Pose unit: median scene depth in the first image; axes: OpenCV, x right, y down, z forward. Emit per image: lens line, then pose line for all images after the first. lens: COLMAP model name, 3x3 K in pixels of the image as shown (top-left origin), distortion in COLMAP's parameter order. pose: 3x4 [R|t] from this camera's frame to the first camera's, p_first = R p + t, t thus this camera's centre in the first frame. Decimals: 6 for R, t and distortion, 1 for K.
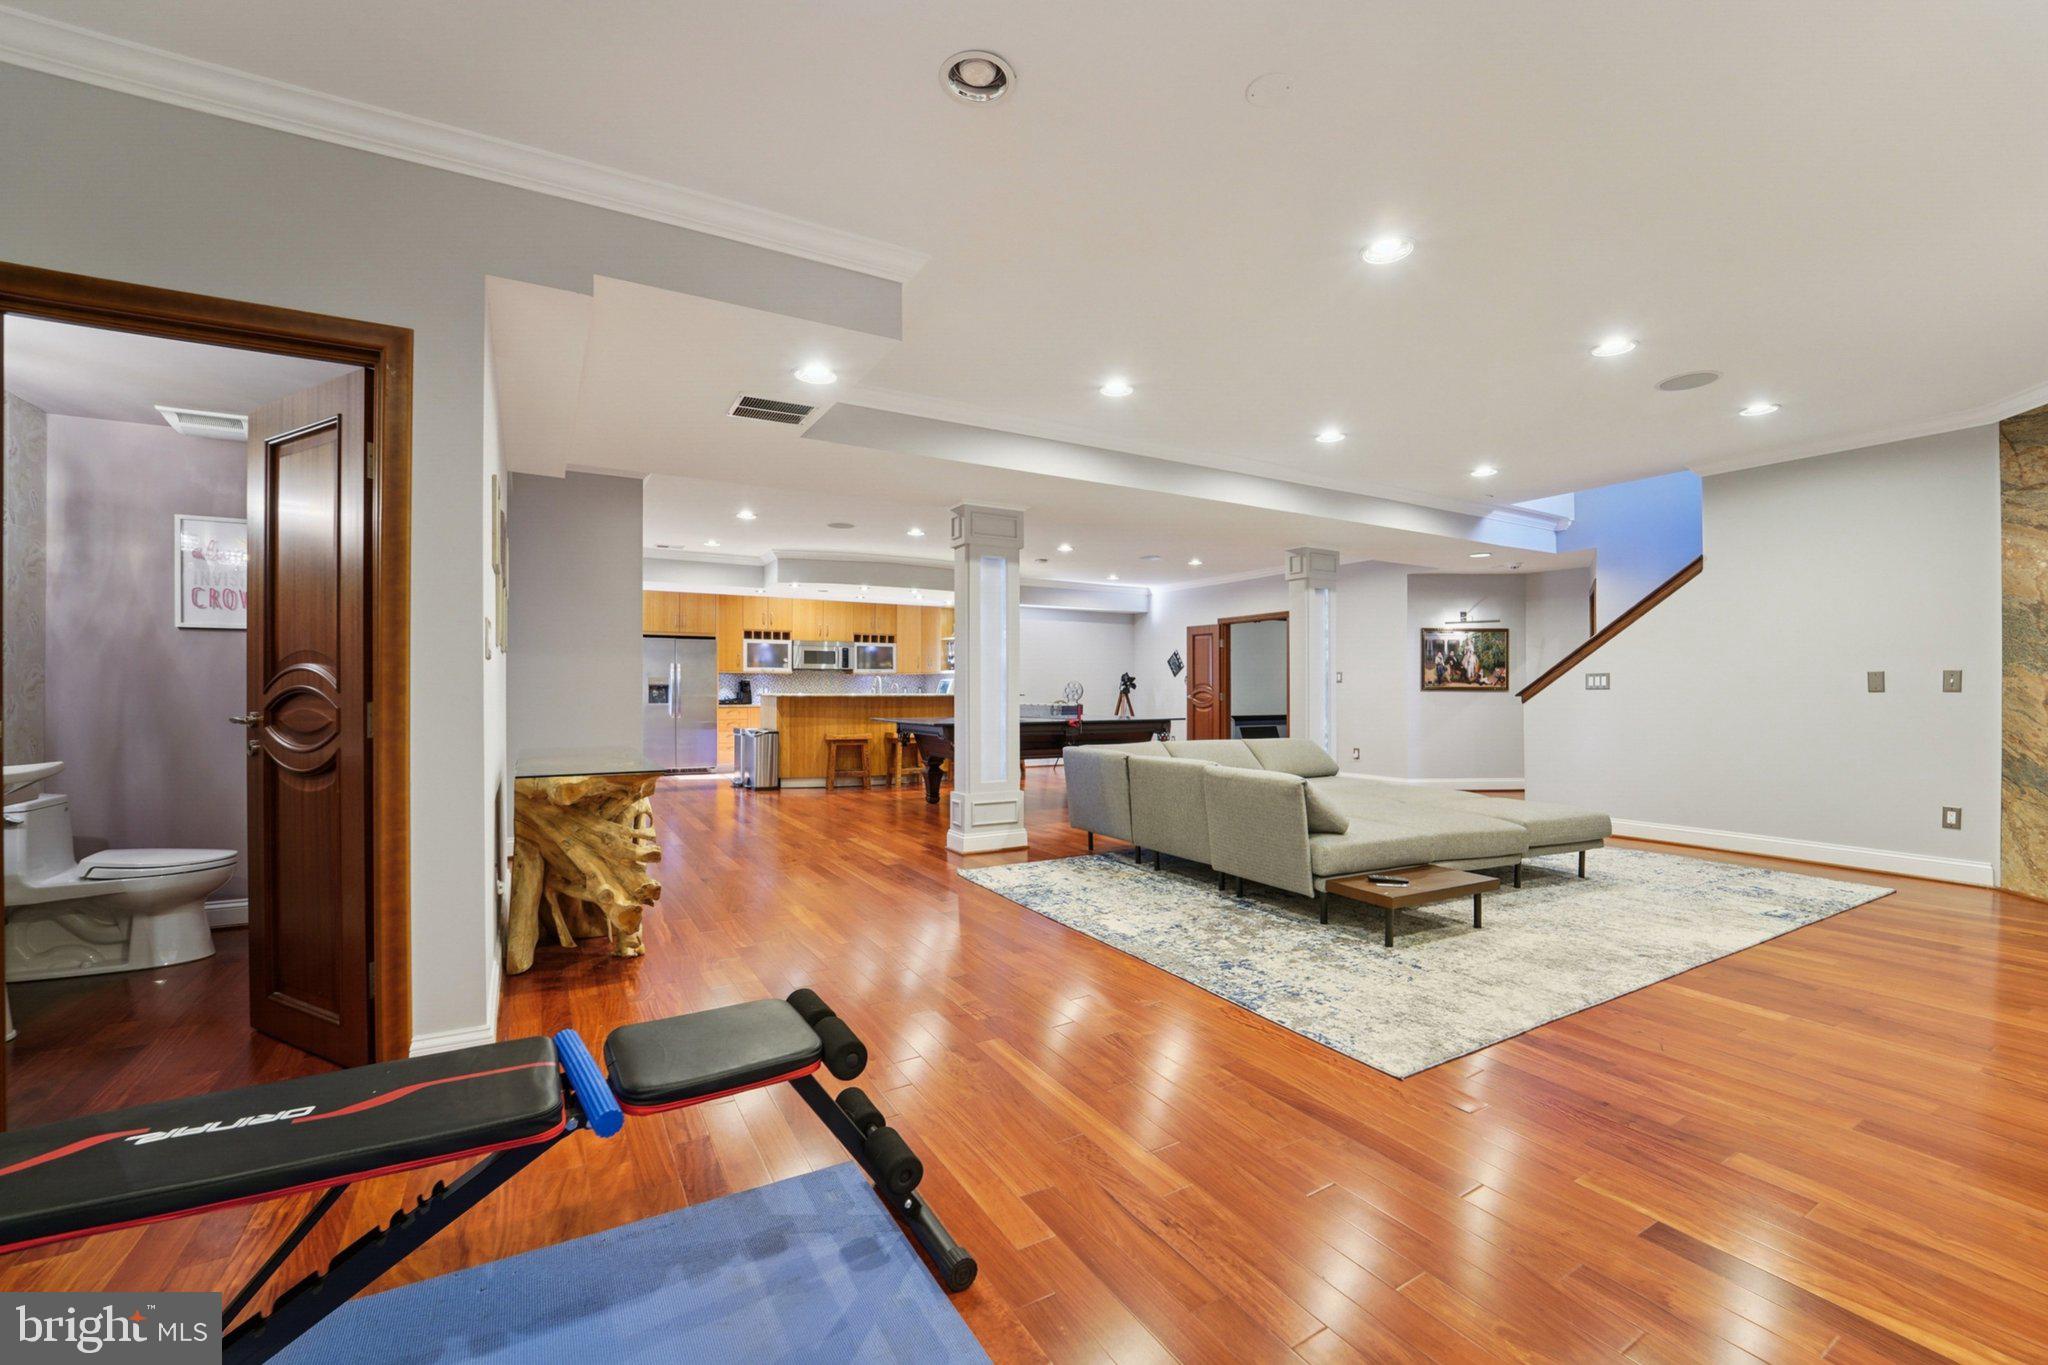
lens RADIAL K [[841.3, 0, 1026.5], [0, 841.3, 685.5], [0, 0, 1]] dist [-0.022074, -0.000396]
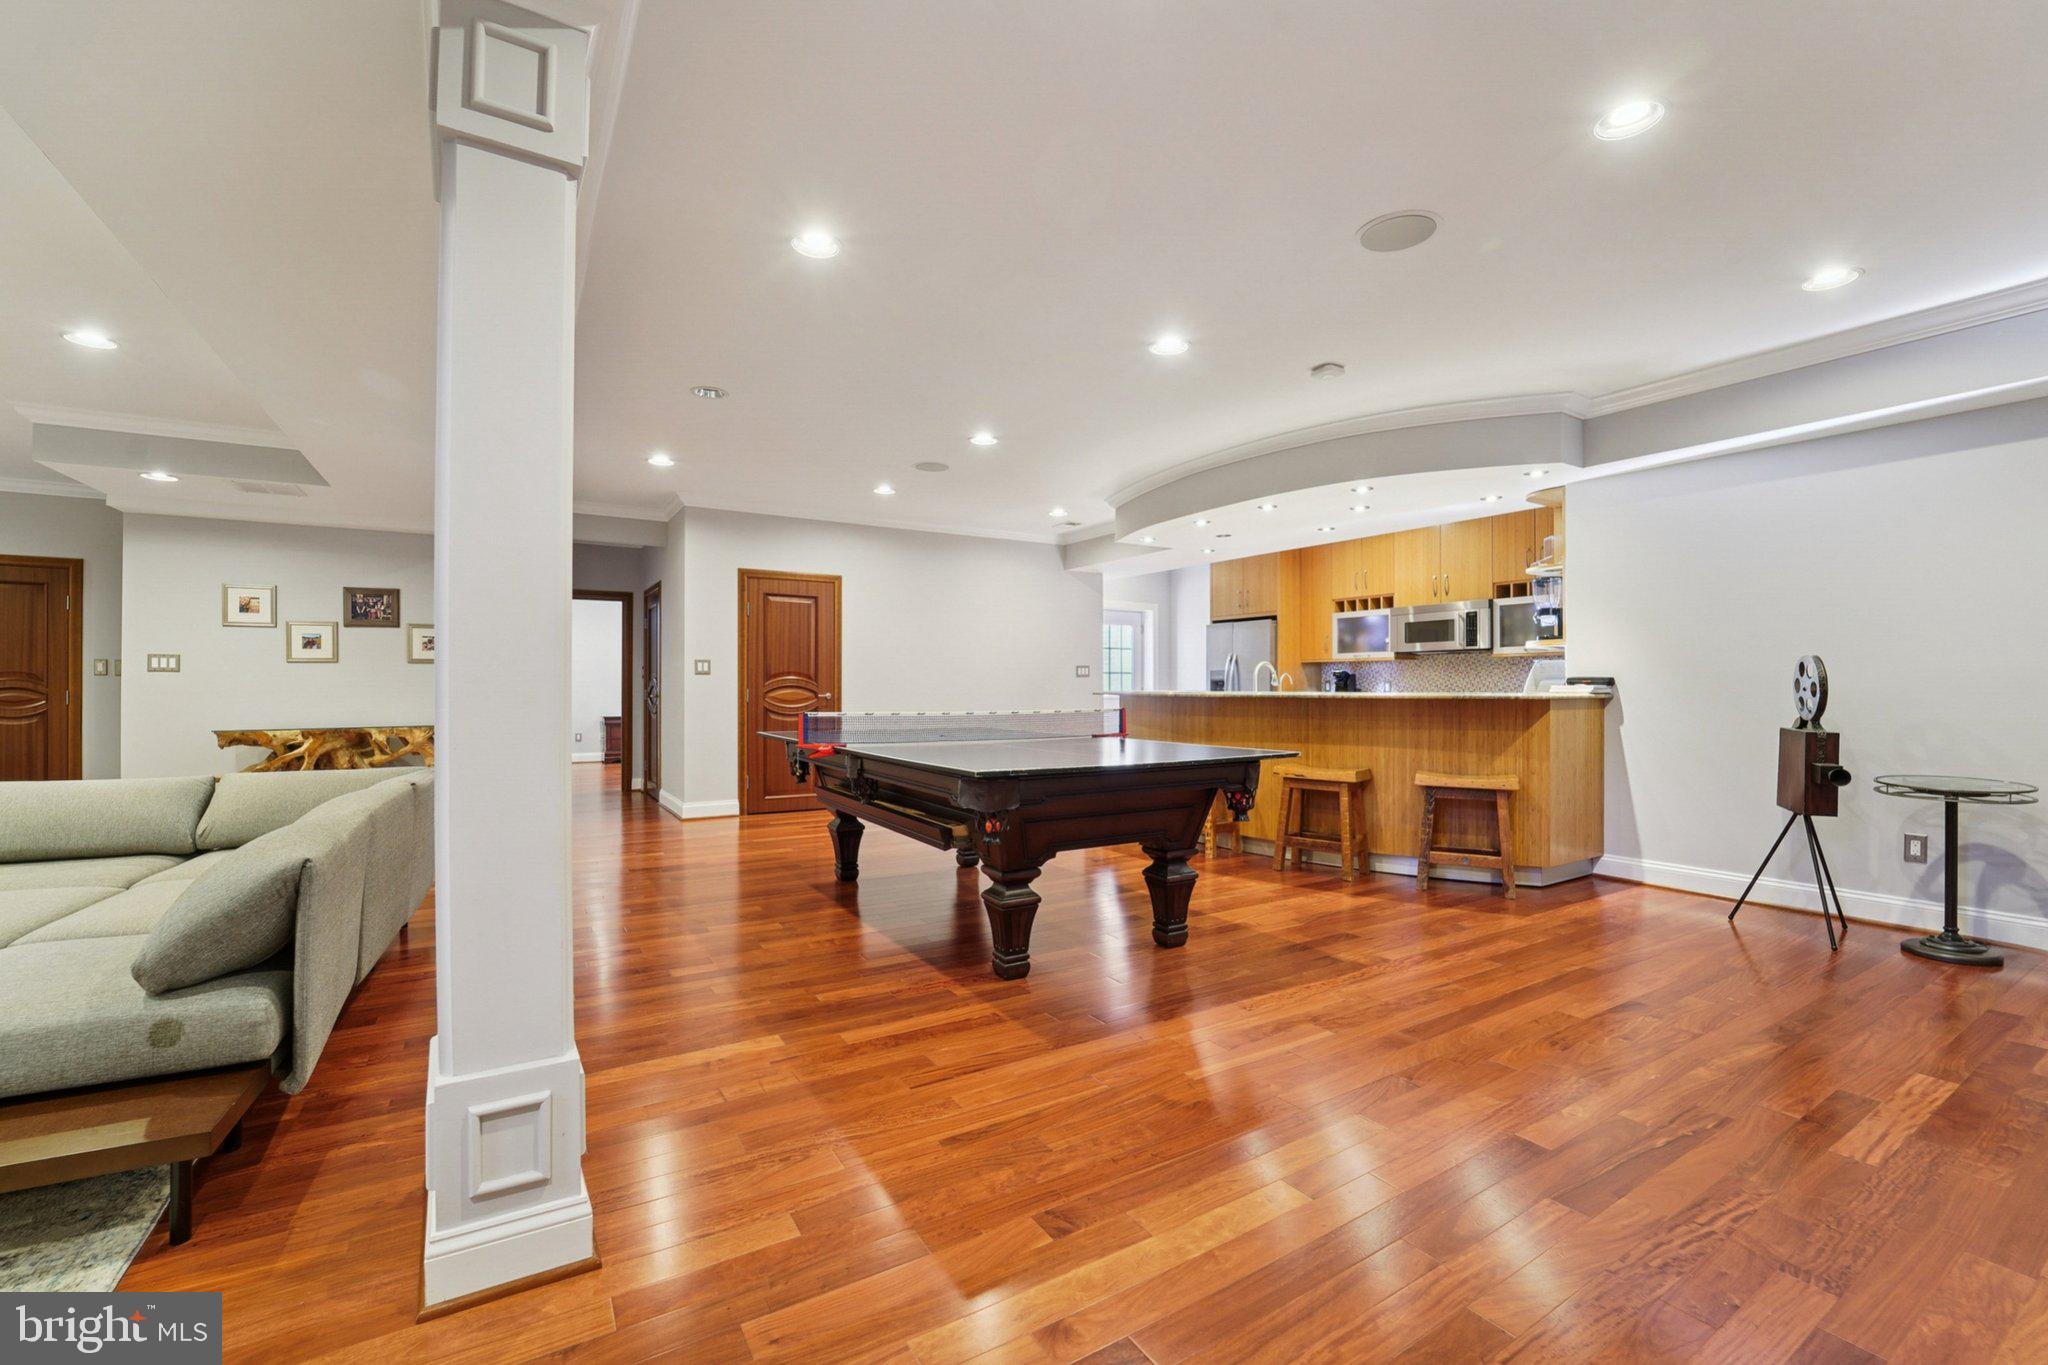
lens RADIAL K [[841.3, 0, 1026.5], [0, 841.3, 685.5], [0, 0, 1]] dist [-0.022074, -0.000396]
pose [[0.028400, -0.003188, -0.999592, 0.859407], [0.005623, 0.999980, -0.003030, 0.013369], [0.999581, -0.005535, 0.028417, 1.729546]]
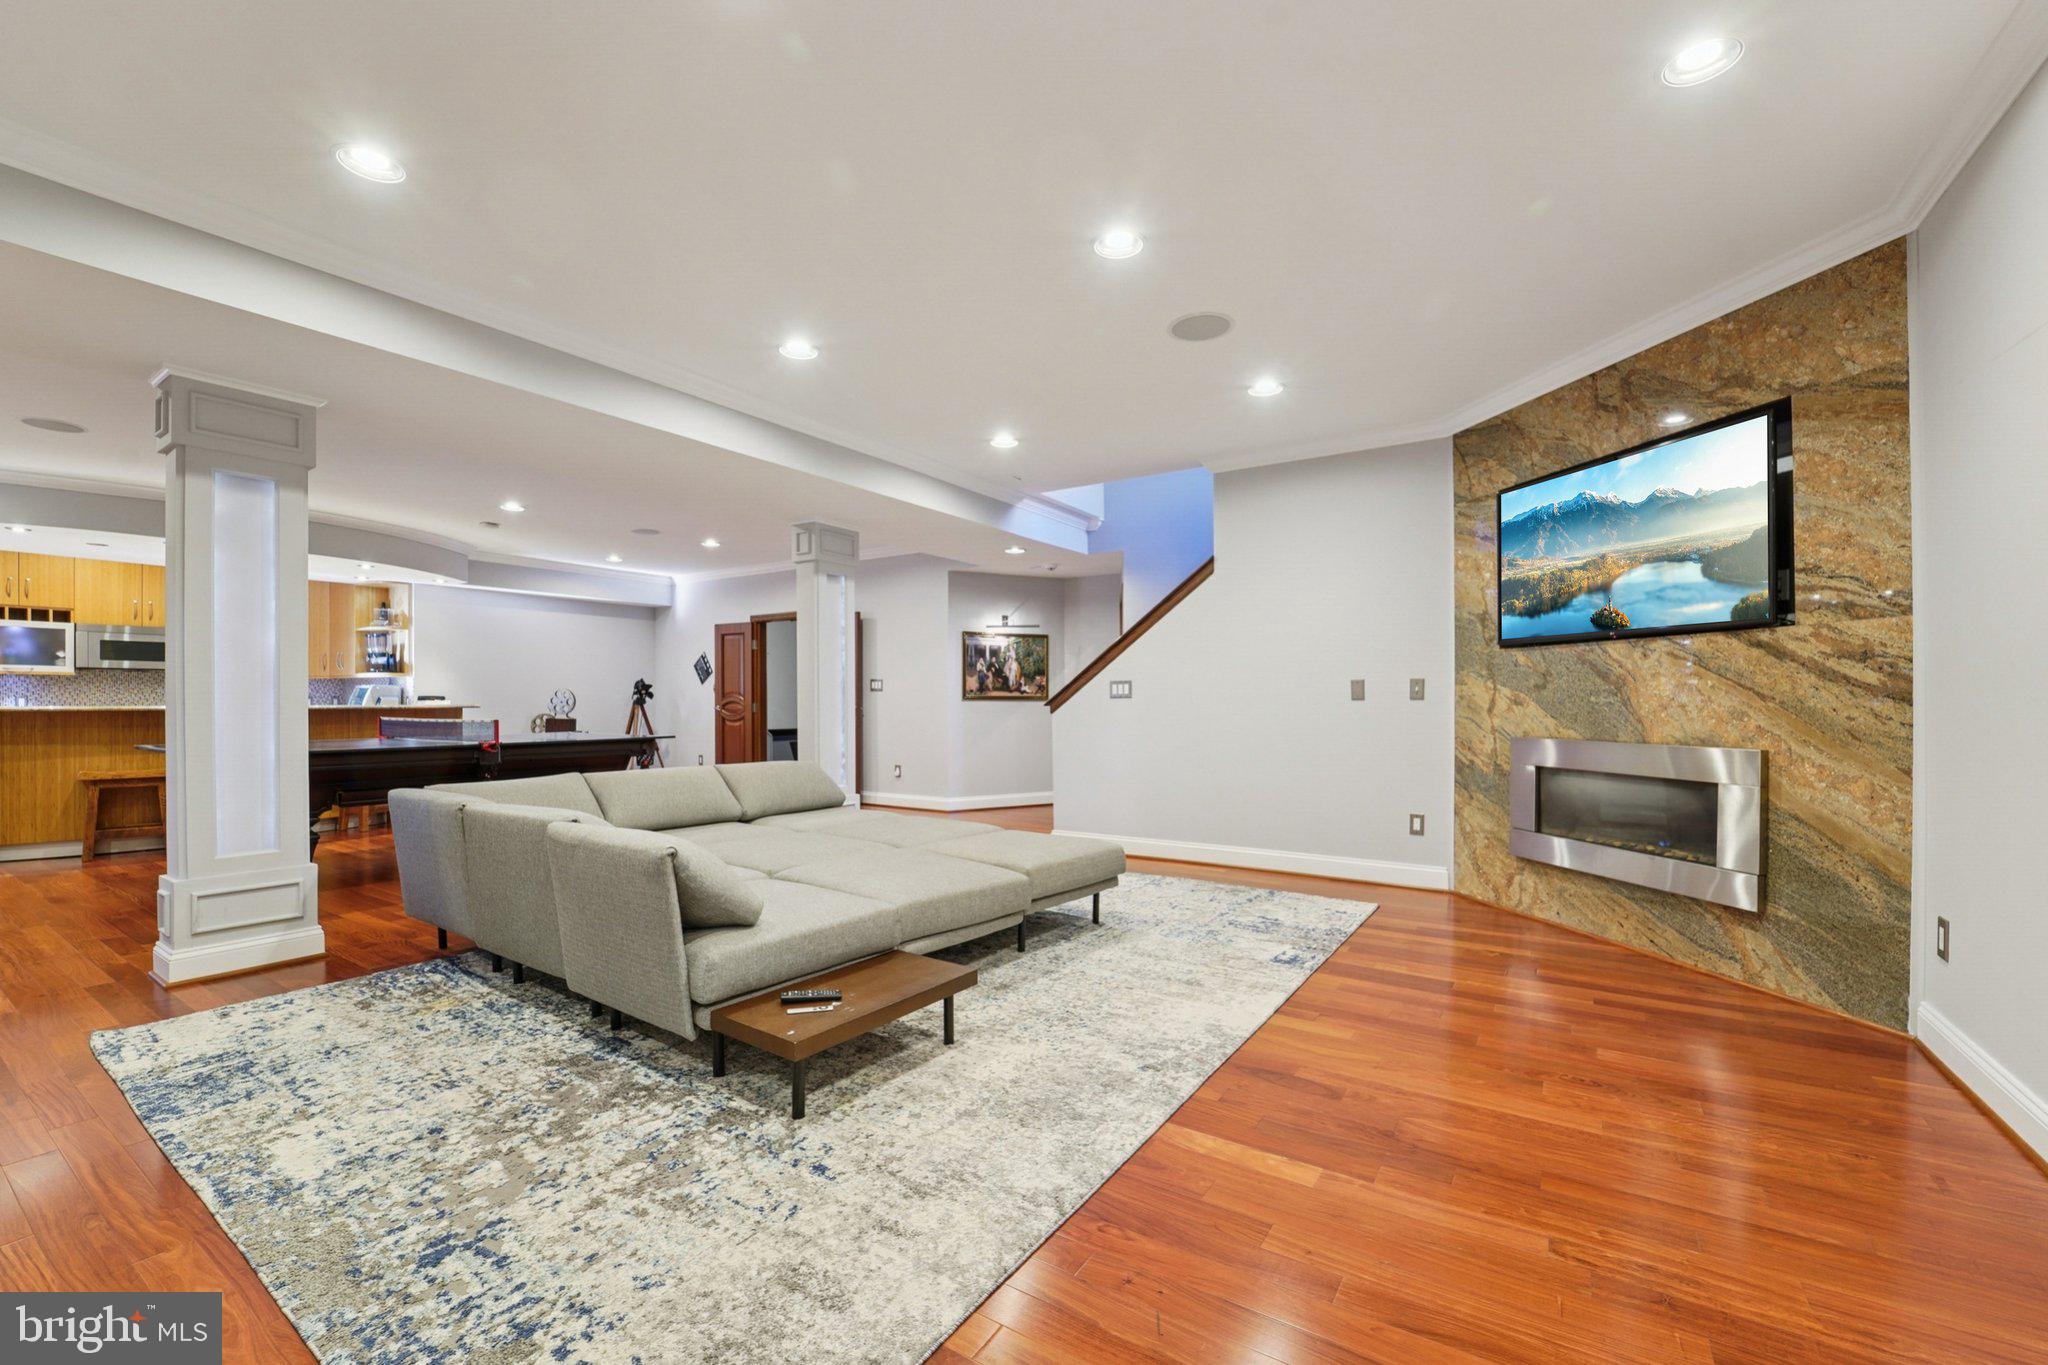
lens RADIAL K [[841.3, 0, 1026.5], [0, 841.3, 685.5], [0, 0, 1]] dist [-0.022074, -0.000396]
pose [[0.893769, 0.005851, 0.448489, 0.229908], [-0.000434, 0.999926, -0.012182, 0.002892], [-0.448527, 0.010694, 0.893705, 0.281709]]
